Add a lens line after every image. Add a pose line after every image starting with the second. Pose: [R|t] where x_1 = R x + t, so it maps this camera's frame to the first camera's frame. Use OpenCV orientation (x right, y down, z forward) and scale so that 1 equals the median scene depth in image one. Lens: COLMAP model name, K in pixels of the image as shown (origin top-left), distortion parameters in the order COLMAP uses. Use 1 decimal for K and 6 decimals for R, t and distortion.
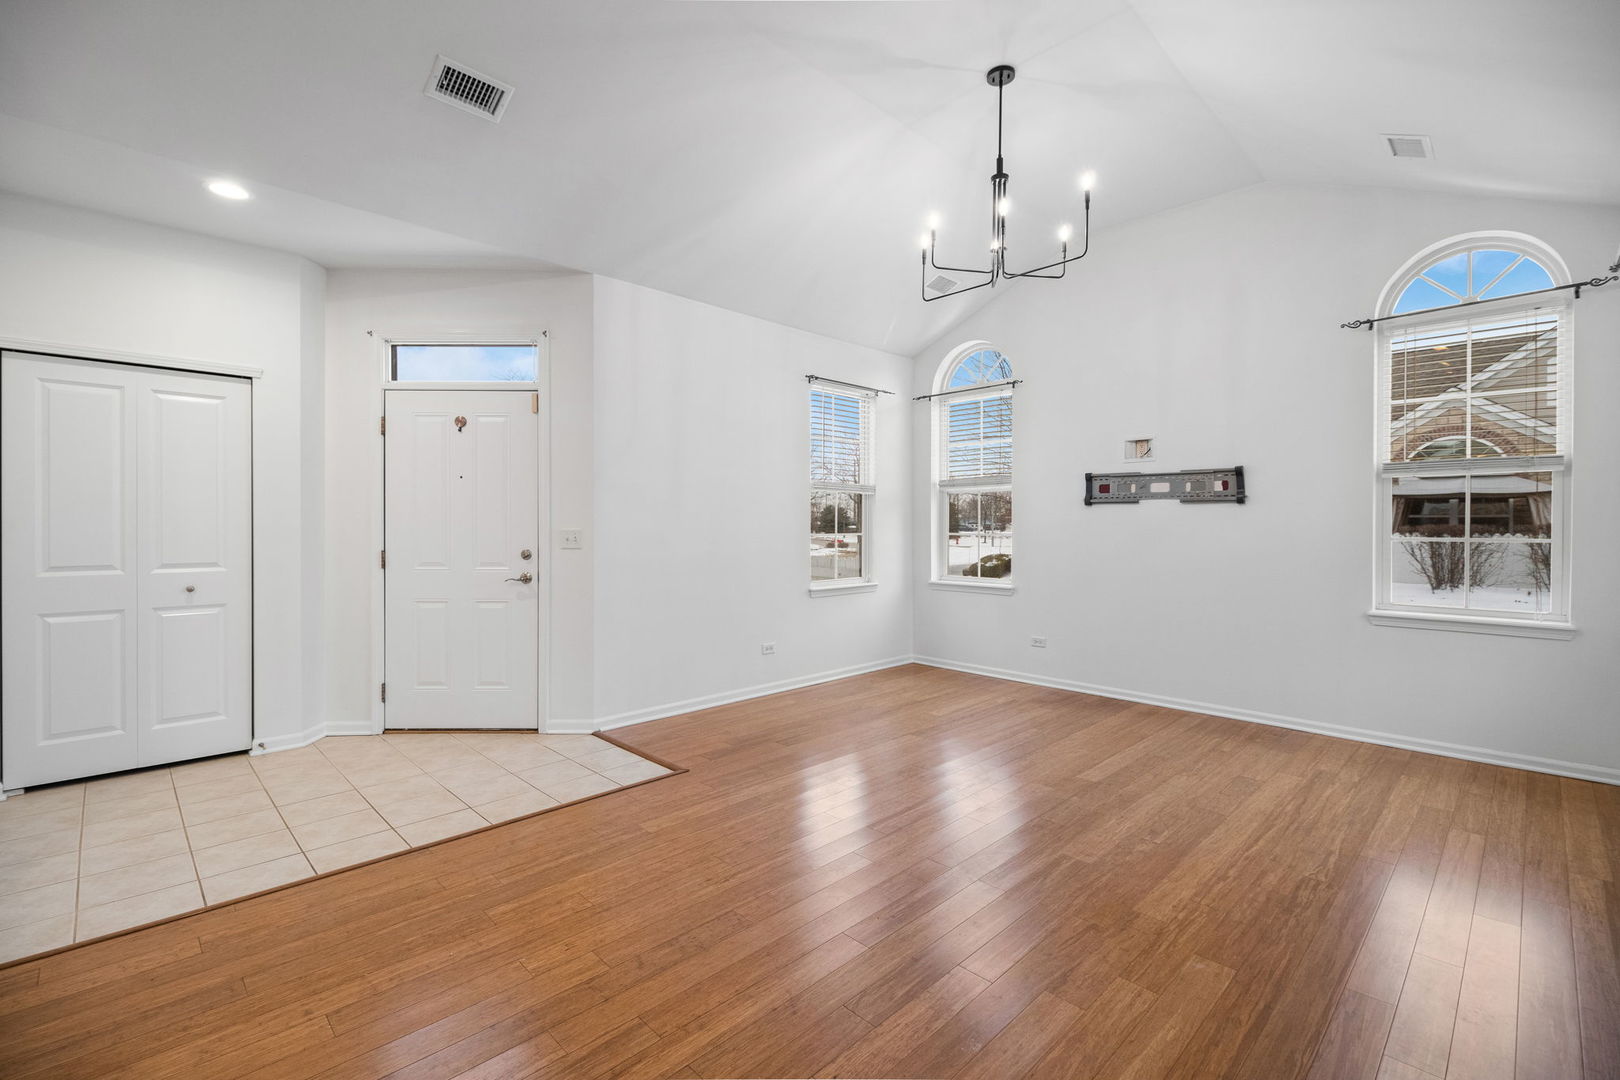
lens RADIAL K [[706.2, 0, 811.5], [0, 706.2, 527.0], [0, 0, 1]] dist [0.009825, -0.000549]
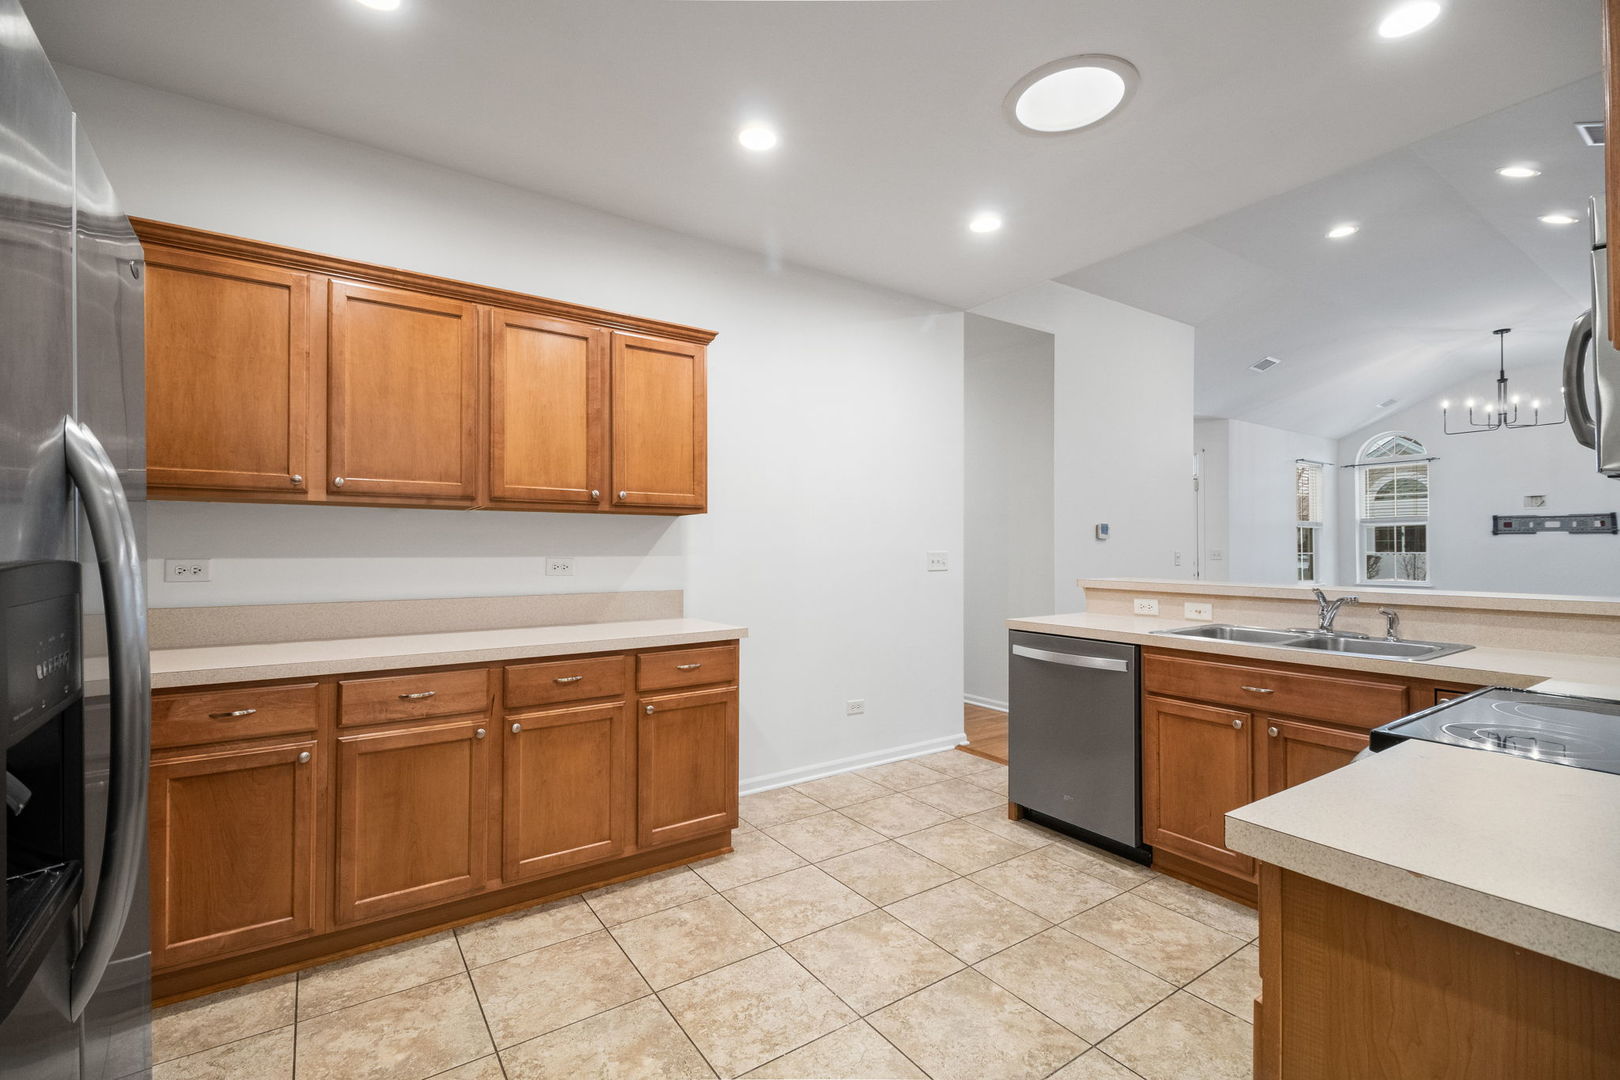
lens RADIAL K [[717.1, 0, 807.4], [0, 717.1, 547.7], [0, 0, 1]] dist [-0.001513, -0.000940]
pose [[0.983841, -0.002392, -0.179029, -1.027067], [0.001292, 0.999980, -0.006266, 0.008883], [0.179040, 0.005933, 0.983824, -1.076860]]
